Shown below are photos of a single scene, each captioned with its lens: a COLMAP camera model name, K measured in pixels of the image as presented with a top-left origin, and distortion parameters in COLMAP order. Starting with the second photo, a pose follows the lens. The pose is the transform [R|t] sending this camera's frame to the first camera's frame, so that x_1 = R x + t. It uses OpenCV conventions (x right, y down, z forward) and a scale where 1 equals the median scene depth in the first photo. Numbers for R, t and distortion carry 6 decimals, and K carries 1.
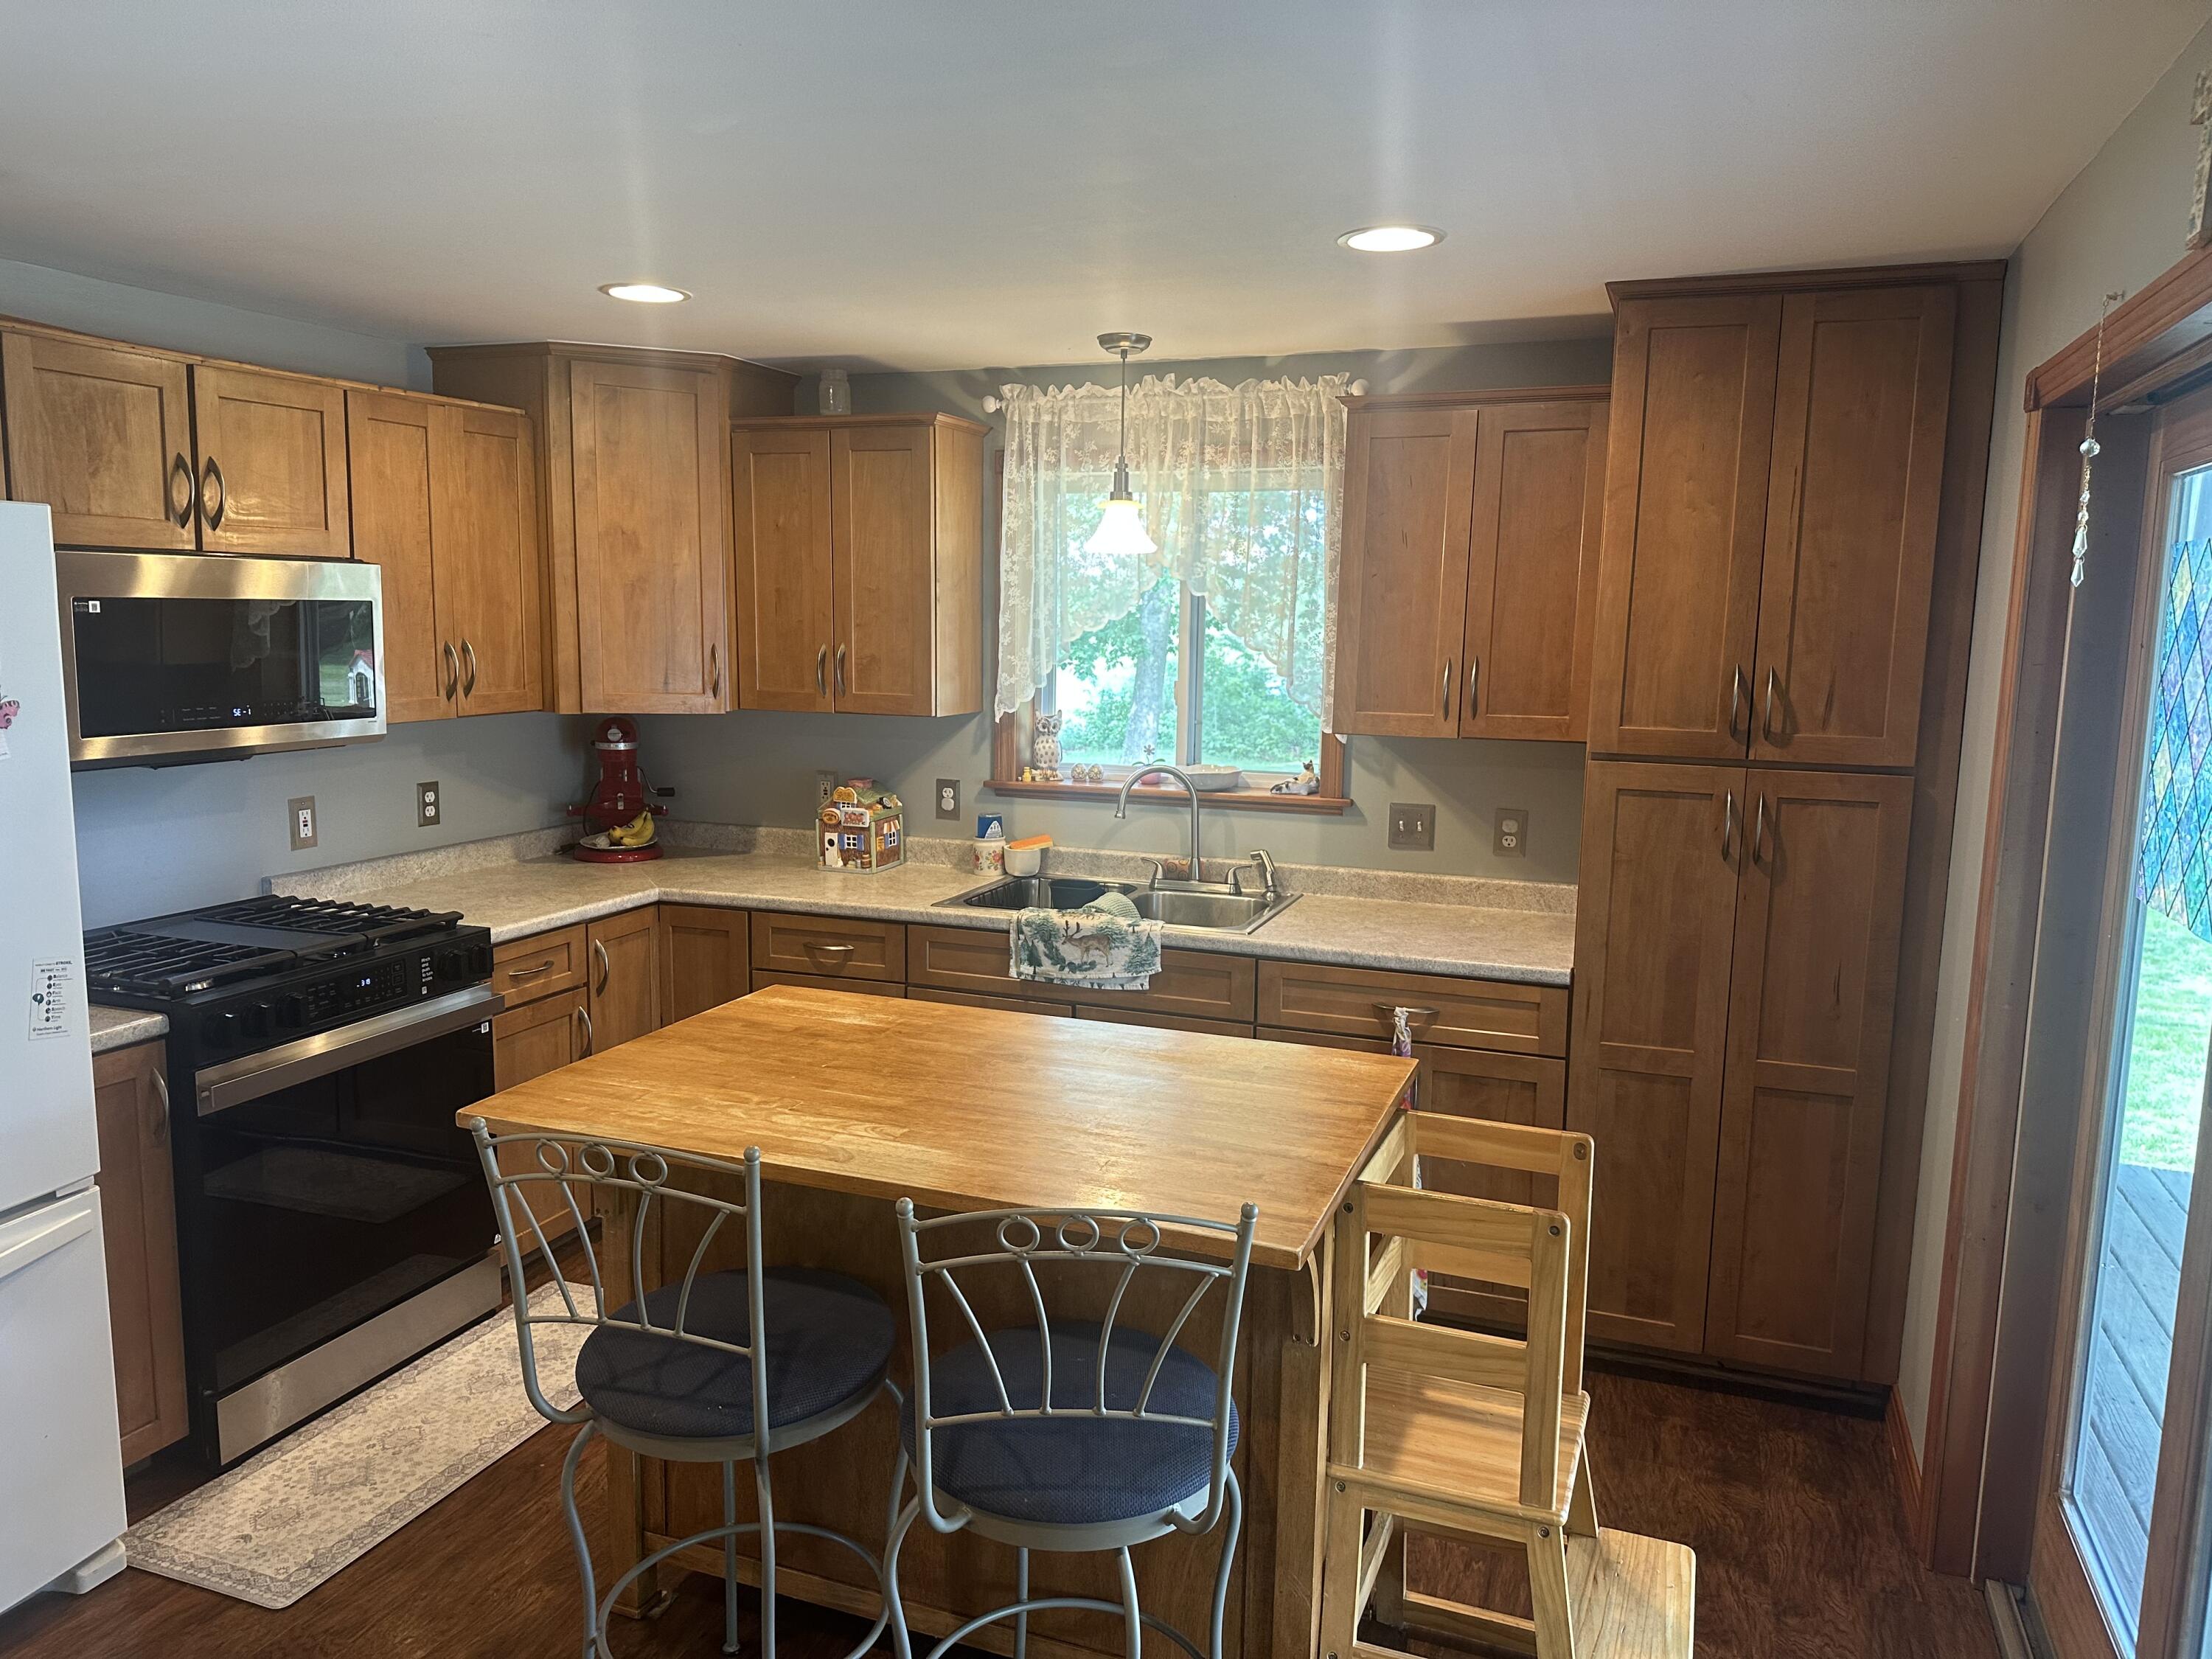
lens RADIAL K [[1543.1, 0, 1091.2], [0, 1543.1, 833.3], [0, 0, 1]] dist [0.140960, -0.243386]
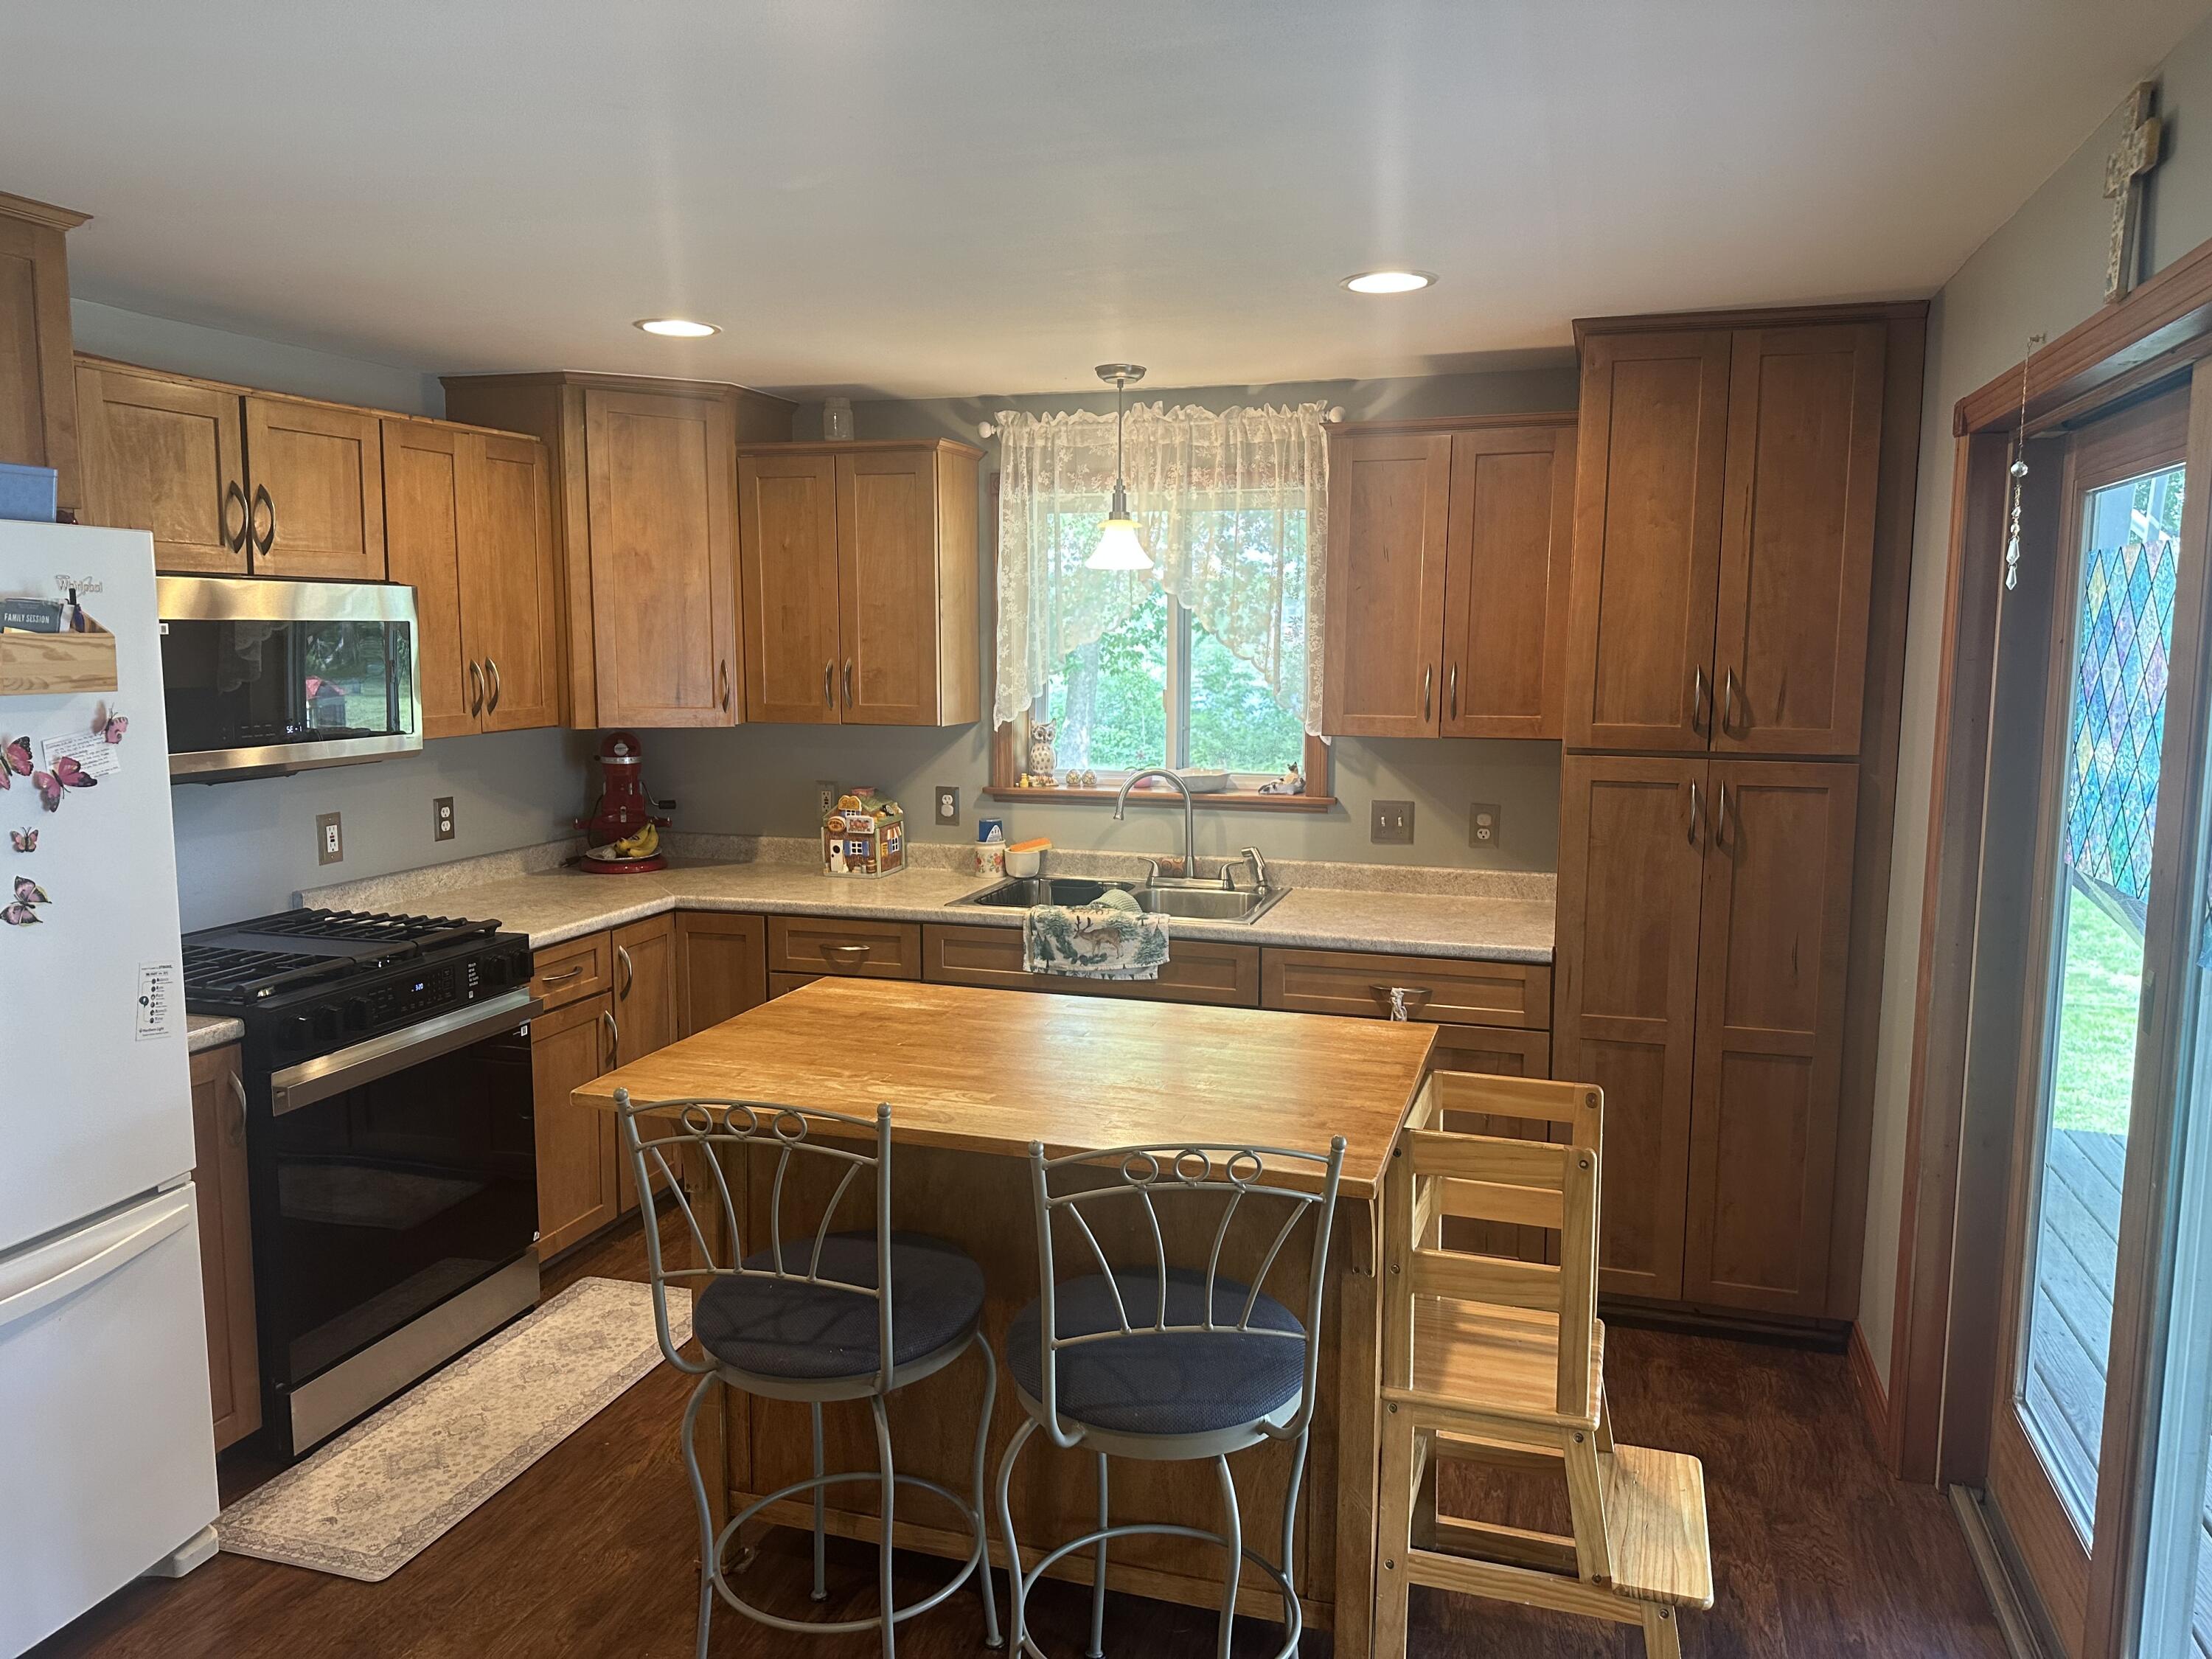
lens RADIAL K [[1544.9, 0, 1108.3], [0, 1544.9, 817.5], [0, 0, 1]] dist [0.169815, -0.335679]
pose [[0.997888, -0.018572, 0.062253, -0.062875], [0.019867, 0.999598, -0.020245, 0.011691], [-0.061852, 0.021439, 0.997855, -0.062726]]
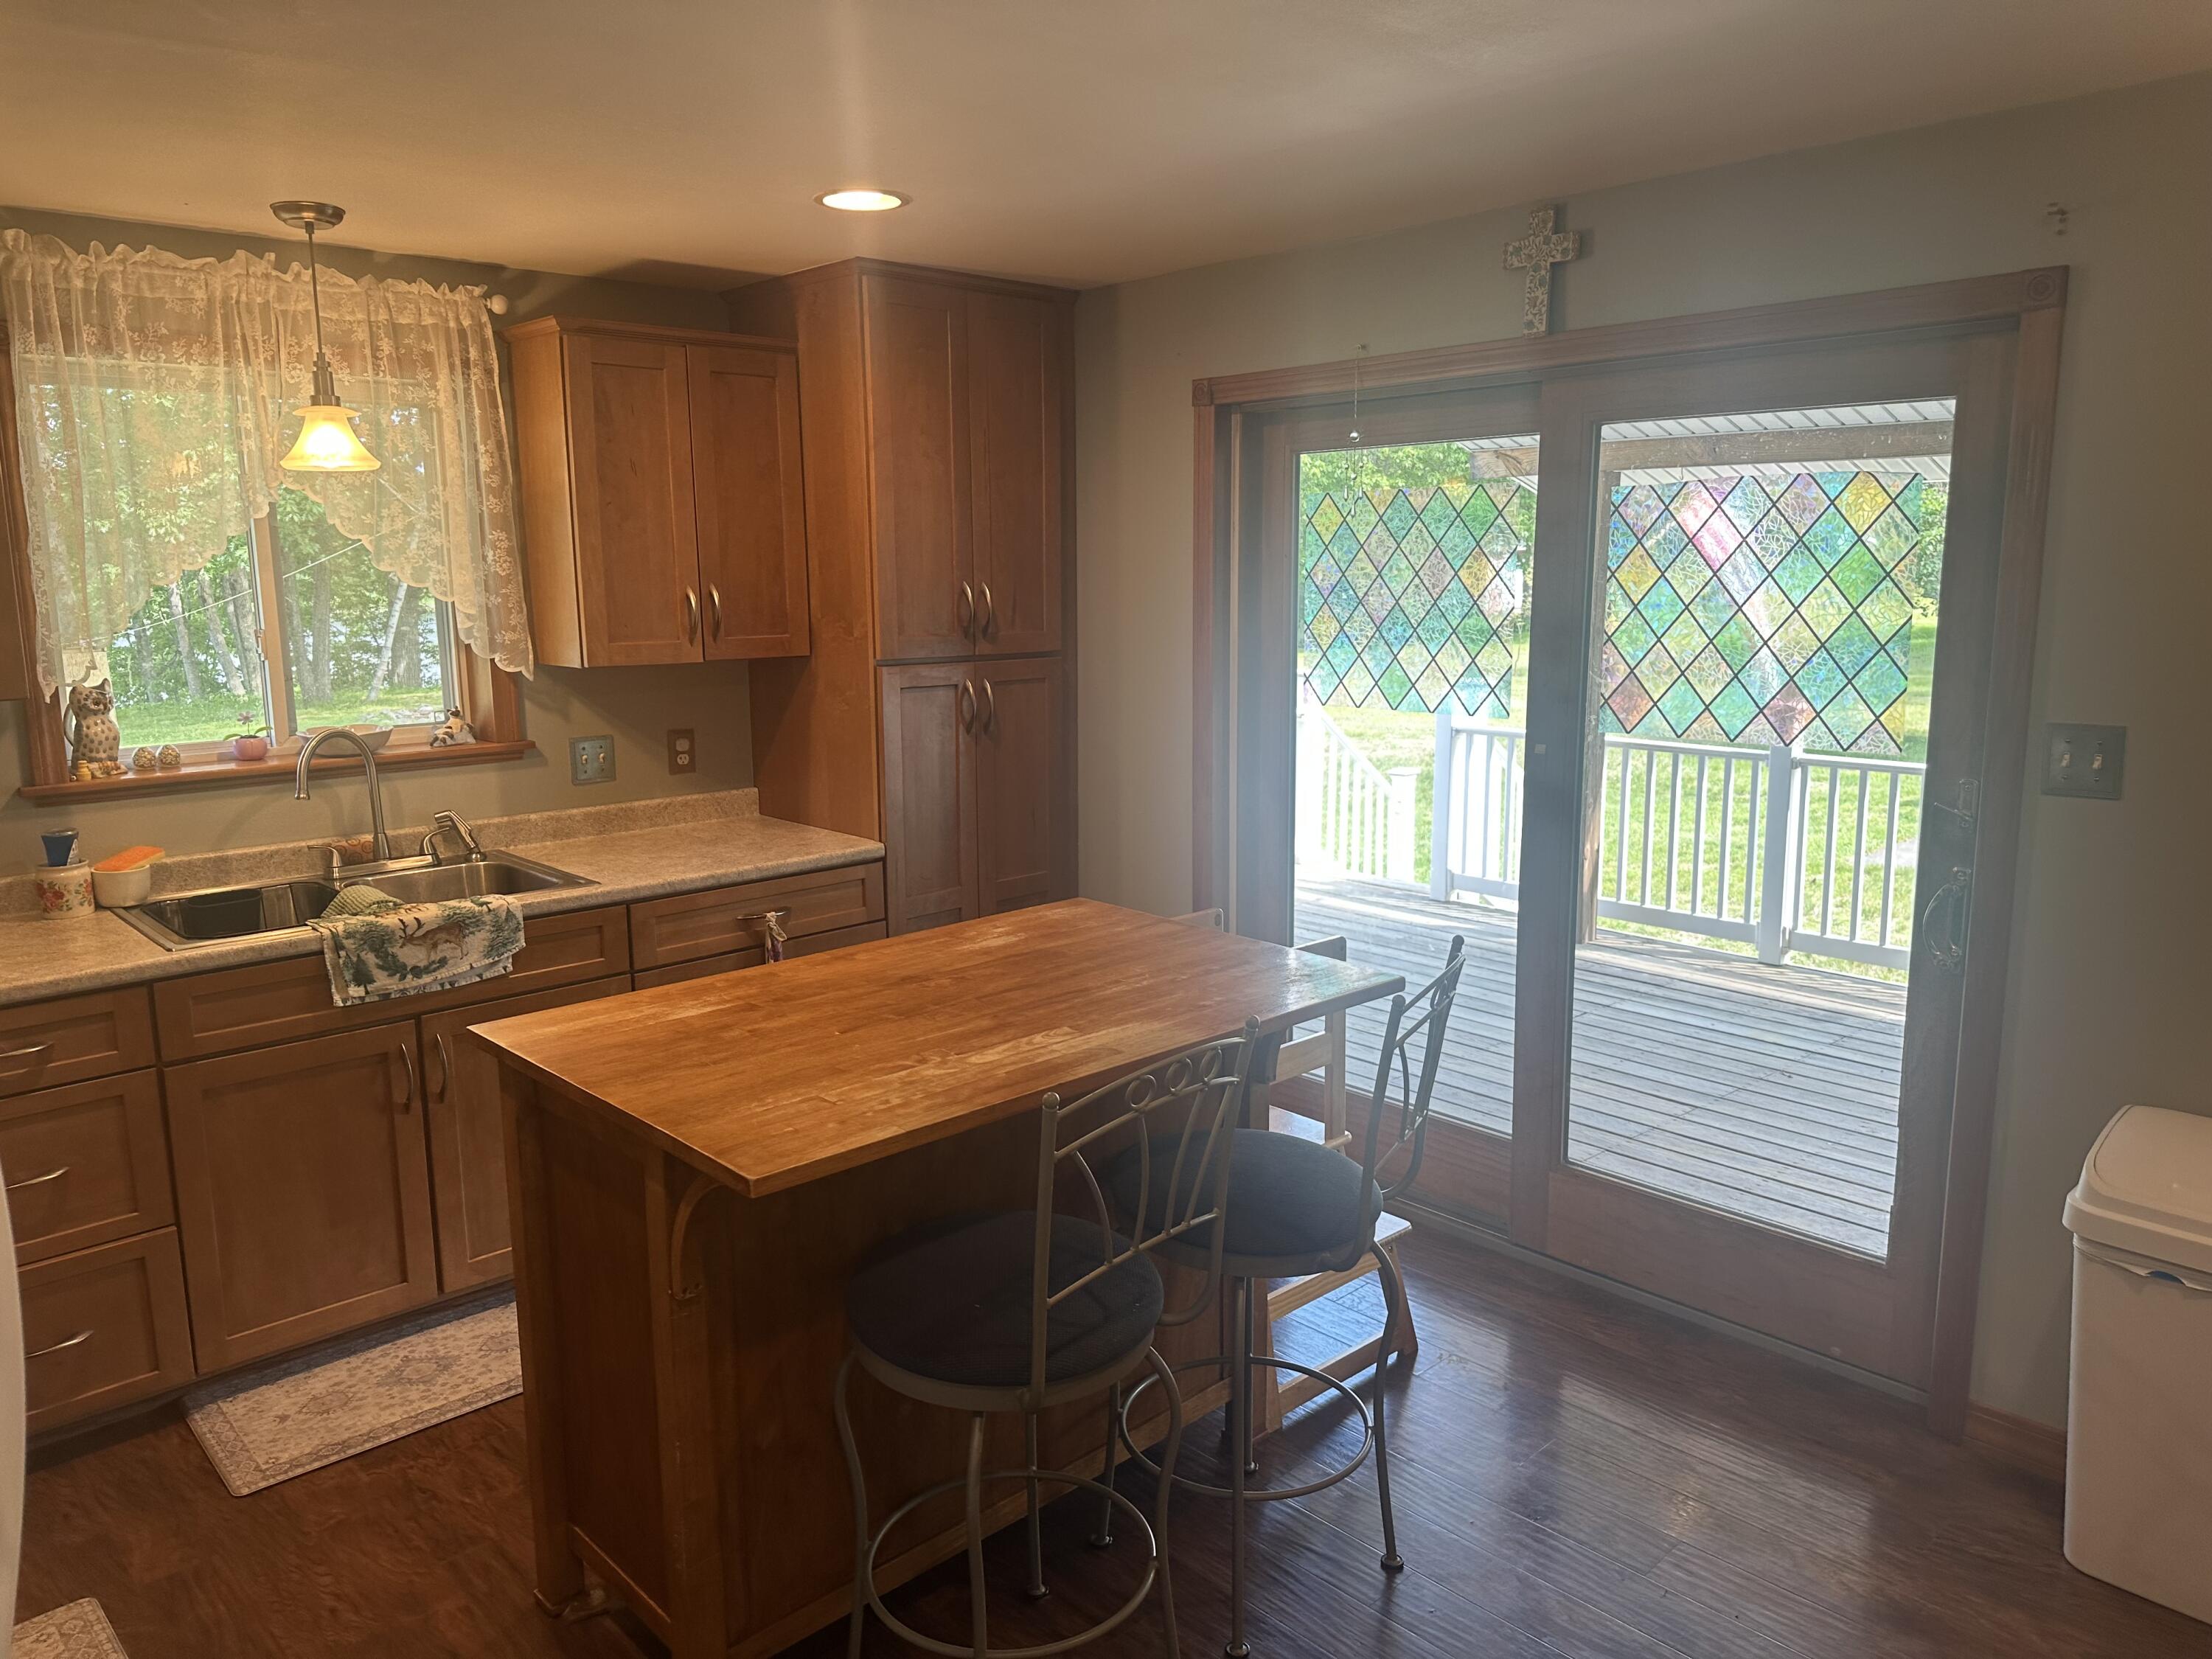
lens RADIAL K [[1535.2, 0, 1203.2], [0, 1535.2, 834.7], [0, 0, 1]] dist [0.006492, -0.040335]
pose [[0.380526, -0.178327, 0.907414, -0.618935], [0.136147, 0.981342, 0.135762, -0.042425], [-0.914693, 0.071880, 0.397705, 0.293275]]
